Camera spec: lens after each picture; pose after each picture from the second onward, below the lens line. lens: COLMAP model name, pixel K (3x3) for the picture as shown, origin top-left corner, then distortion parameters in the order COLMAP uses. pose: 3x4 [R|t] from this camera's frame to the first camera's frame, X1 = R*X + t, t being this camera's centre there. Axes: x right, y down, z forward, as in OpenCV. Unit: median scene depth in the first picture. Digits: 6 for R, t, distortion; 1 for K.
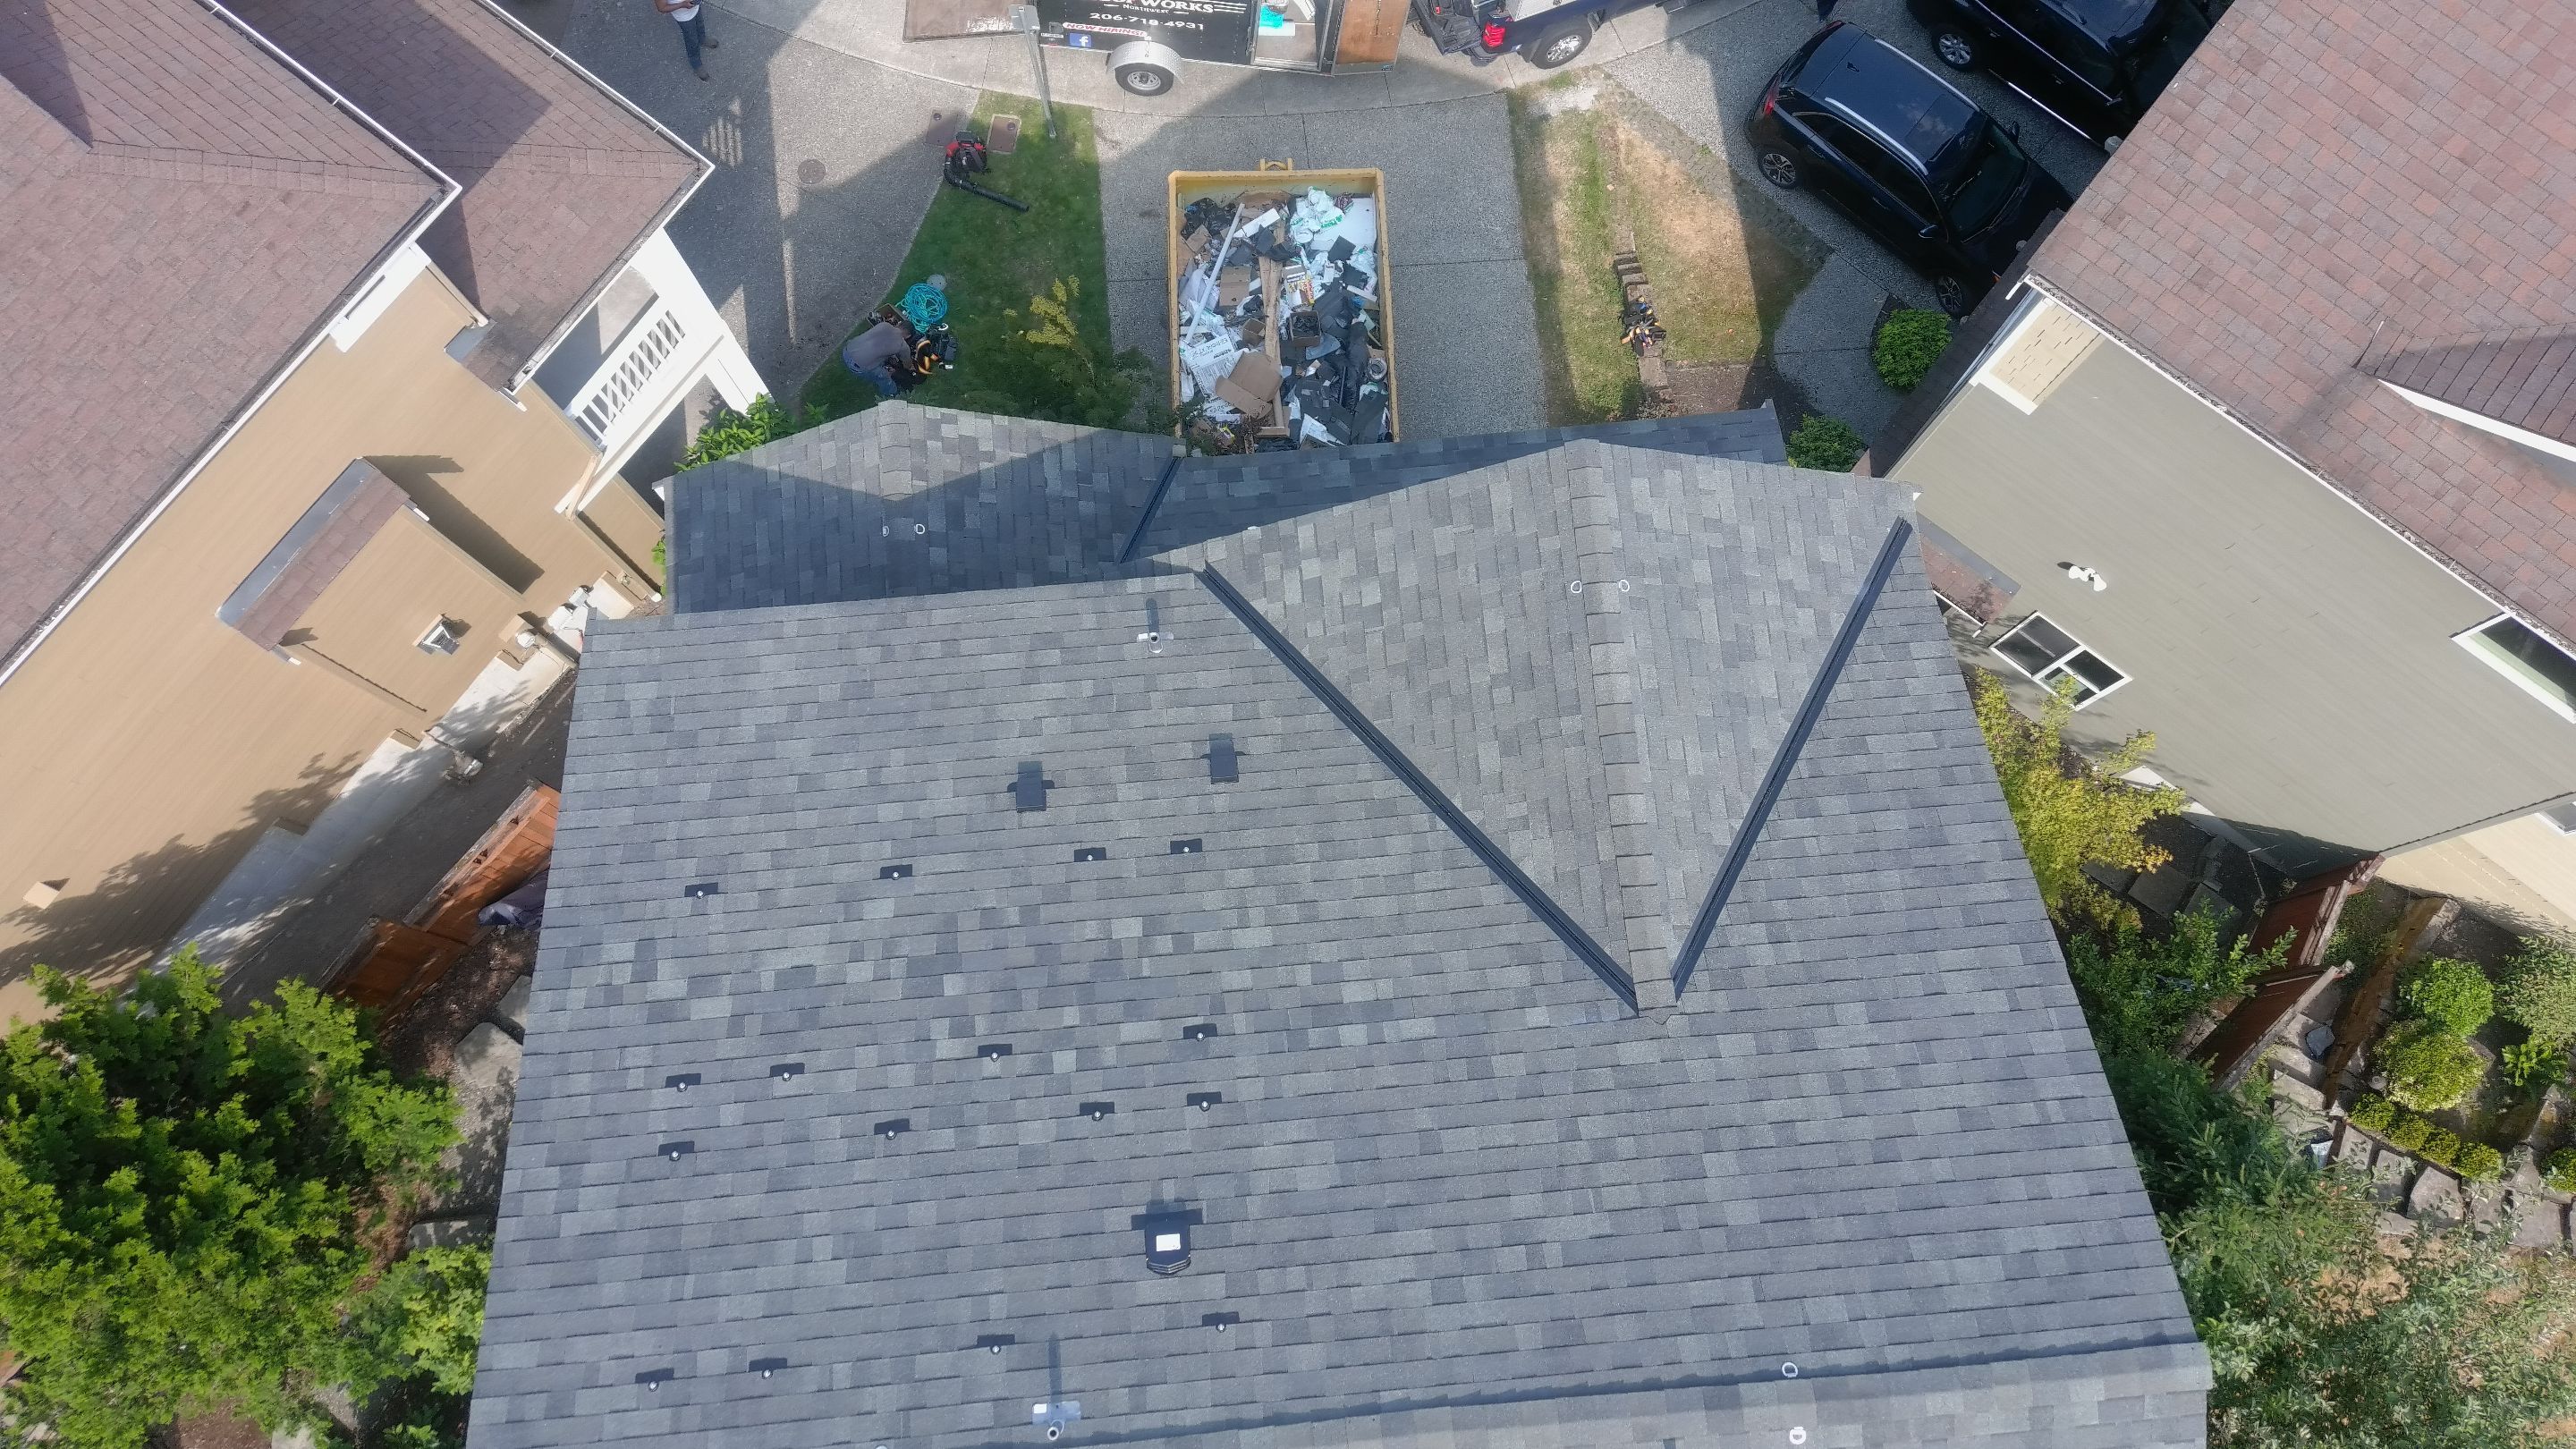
lens RADIAL K [[1990.3, 0, 1290.5], [0, 1990.3, 724.7], [0, 0, 1]] dist [0.116238, -0.204841]
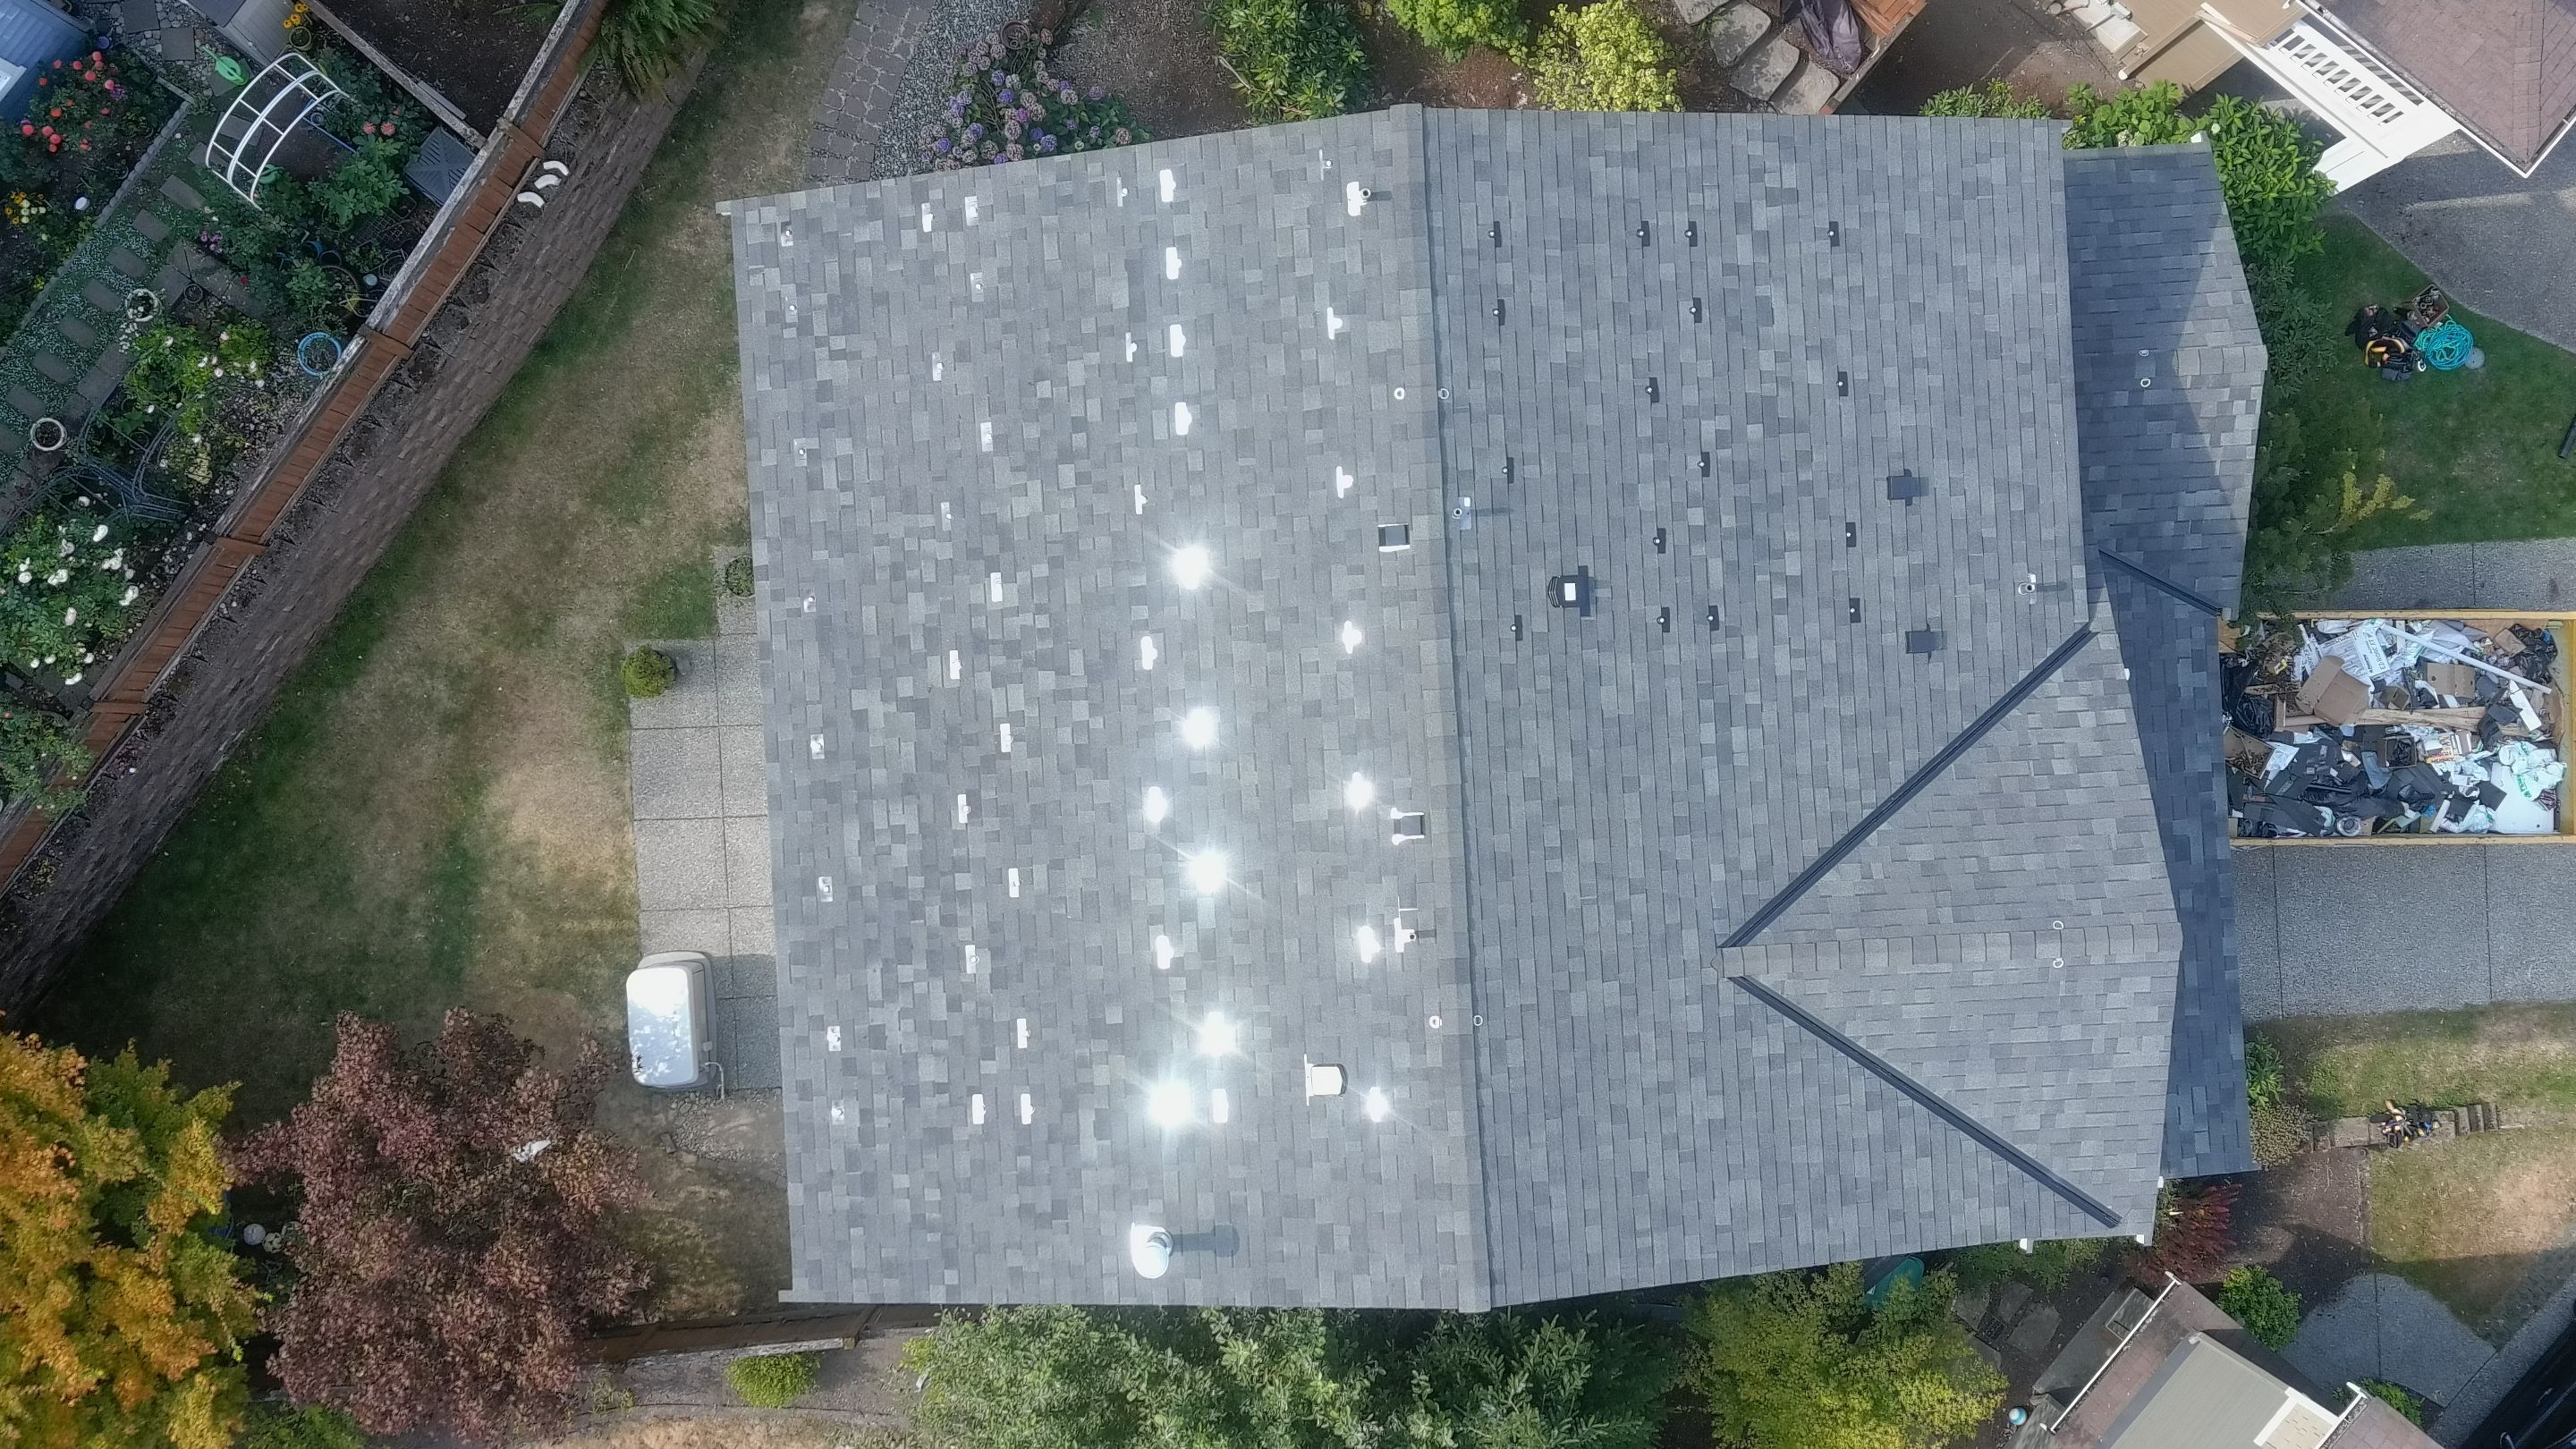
lens RADIAL K [[3142.4, 0, 1291.6], [0, 3142.4, 723.2], [0, 0, 1]] dist [0.162373, -0.385244]
pose [[-0.032285, 0.999304, -0.018707, 0.066765], [-0.975280, -0.027404, 0.219265, -0.031095], [0.218599, 0.025324, 0.975486, -1.012053]]
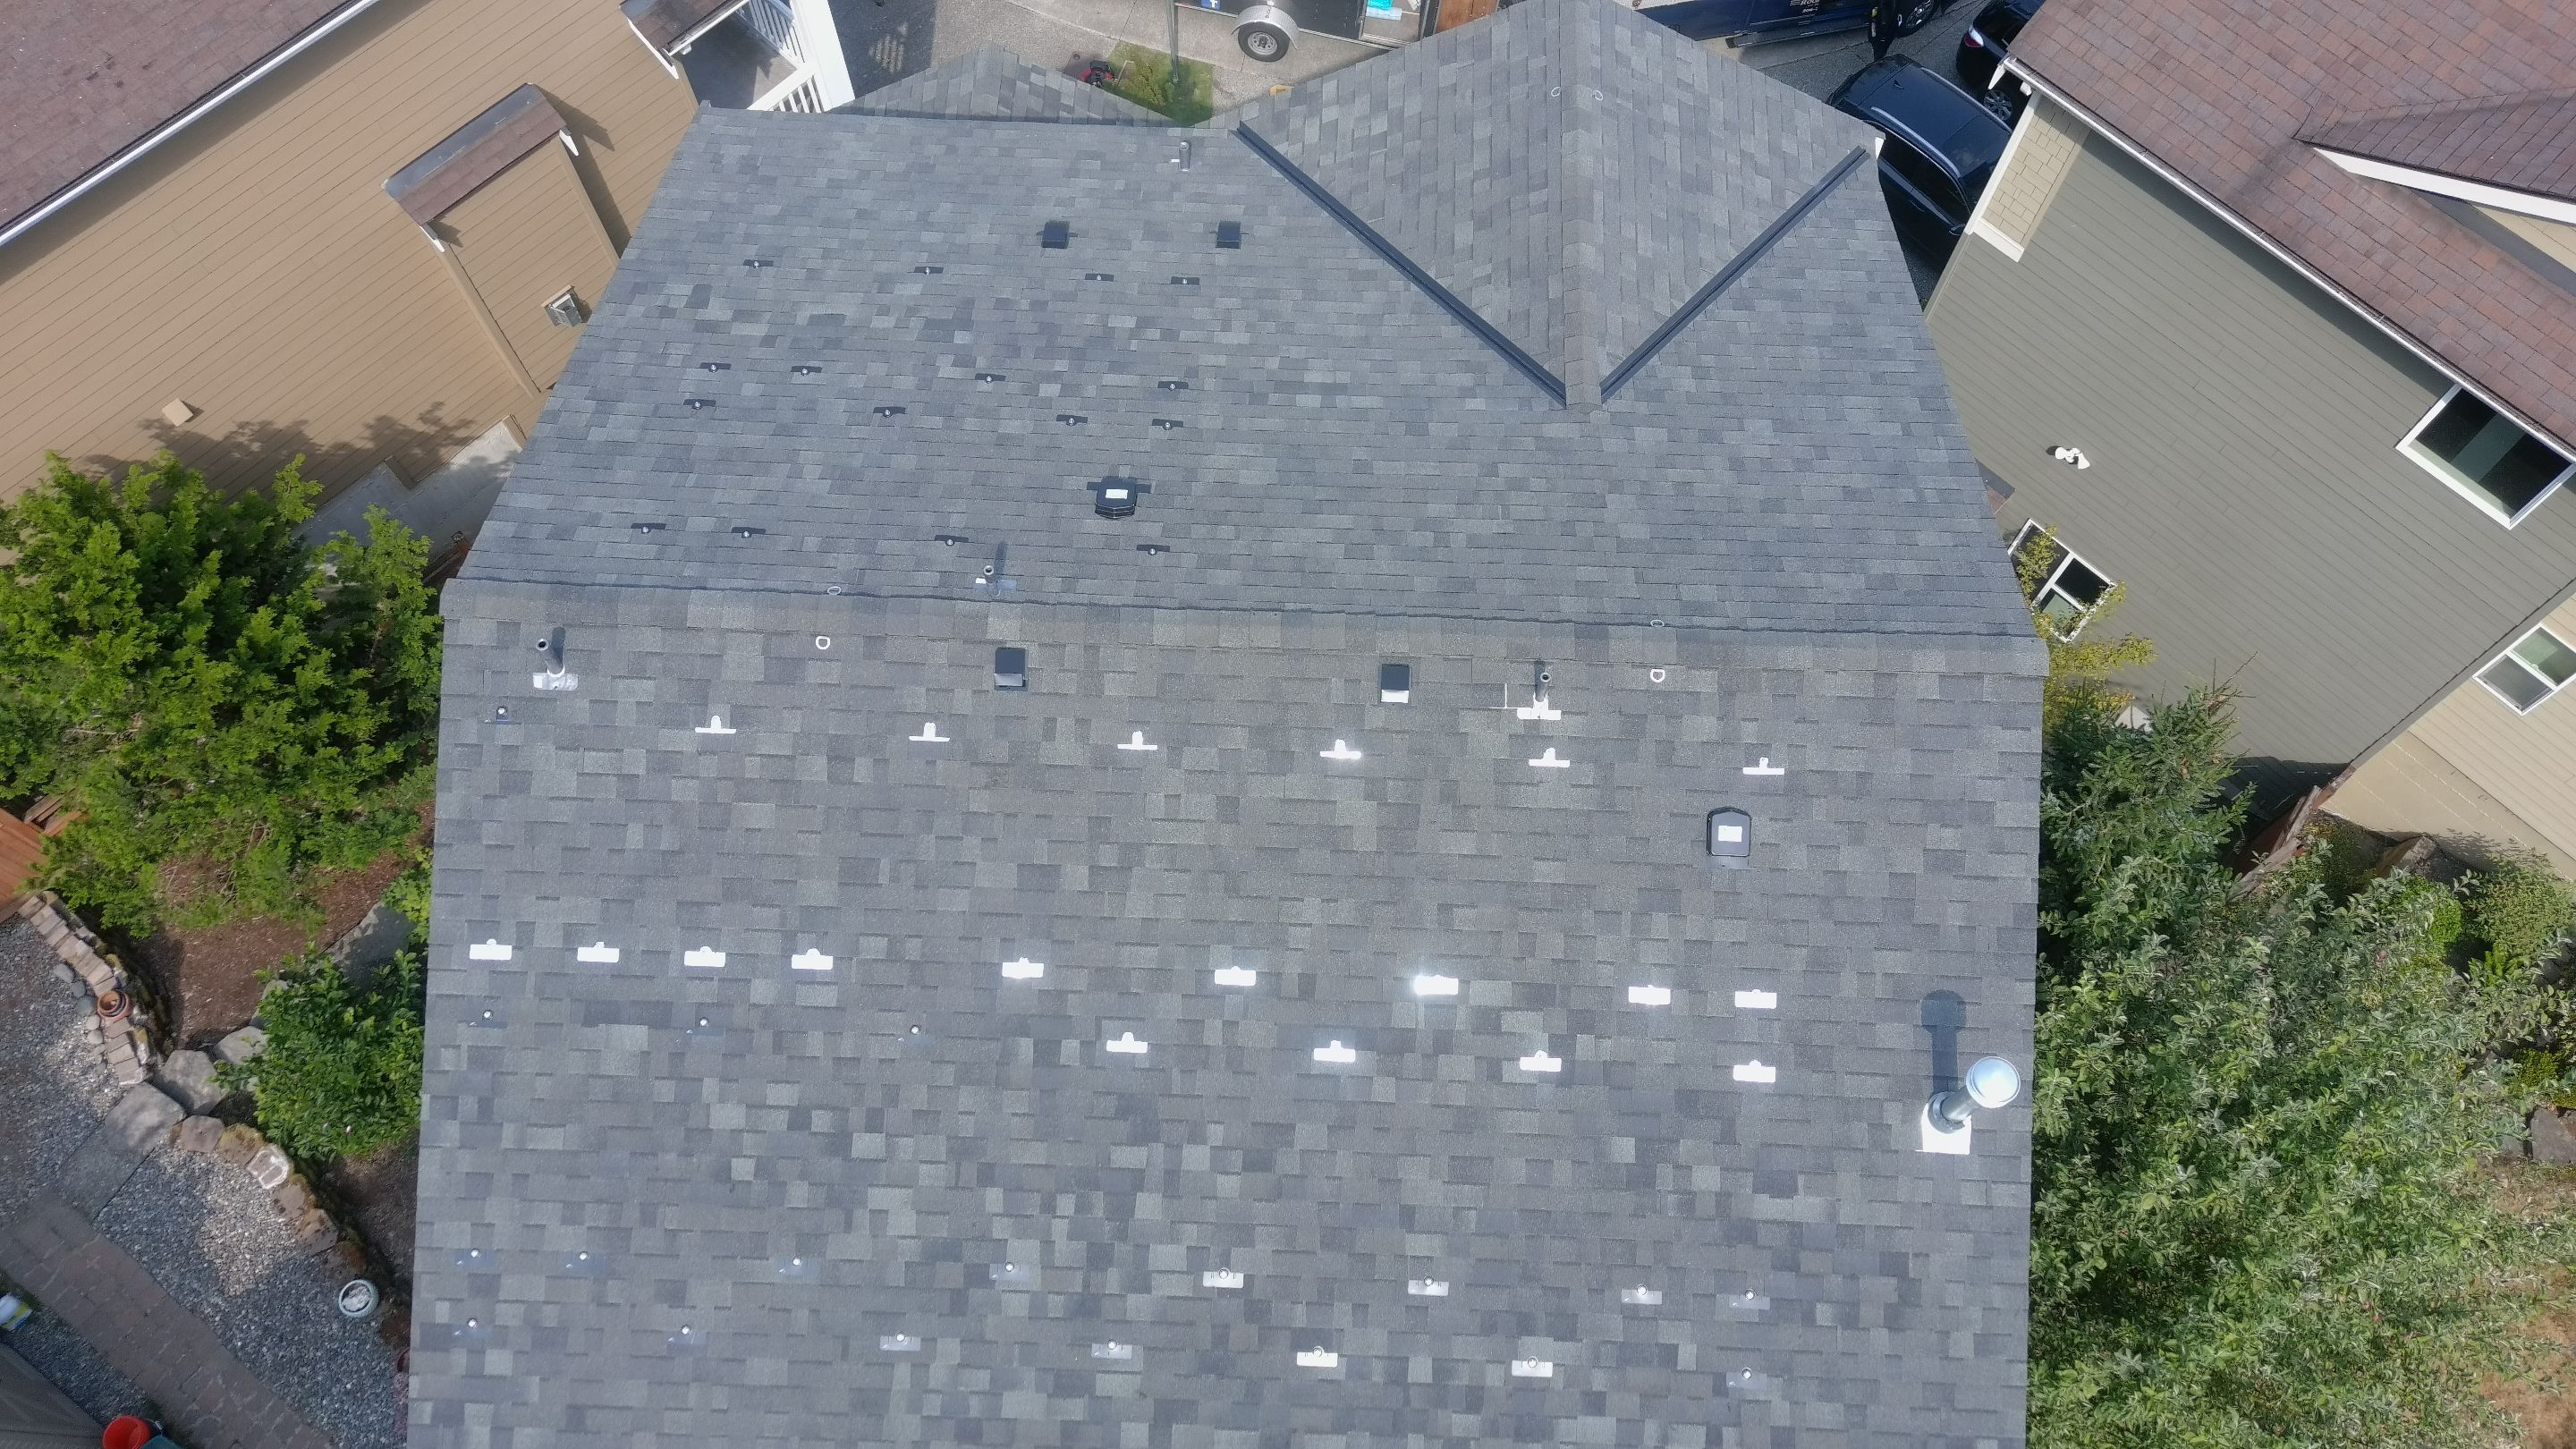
lens RADIAL K [[1990.3, 0, 1290.5], [0, 1990.3, 724.7], [0, 0, 1]] dist [0.116238, -0.204841]
pose [[0.991707, 0.115029, -0.057313, 0.097075], [-0.123893, 0.974236, -0.188456, 0.496579], [0.034159, 0.193994, 0.980408, -0.052824]]
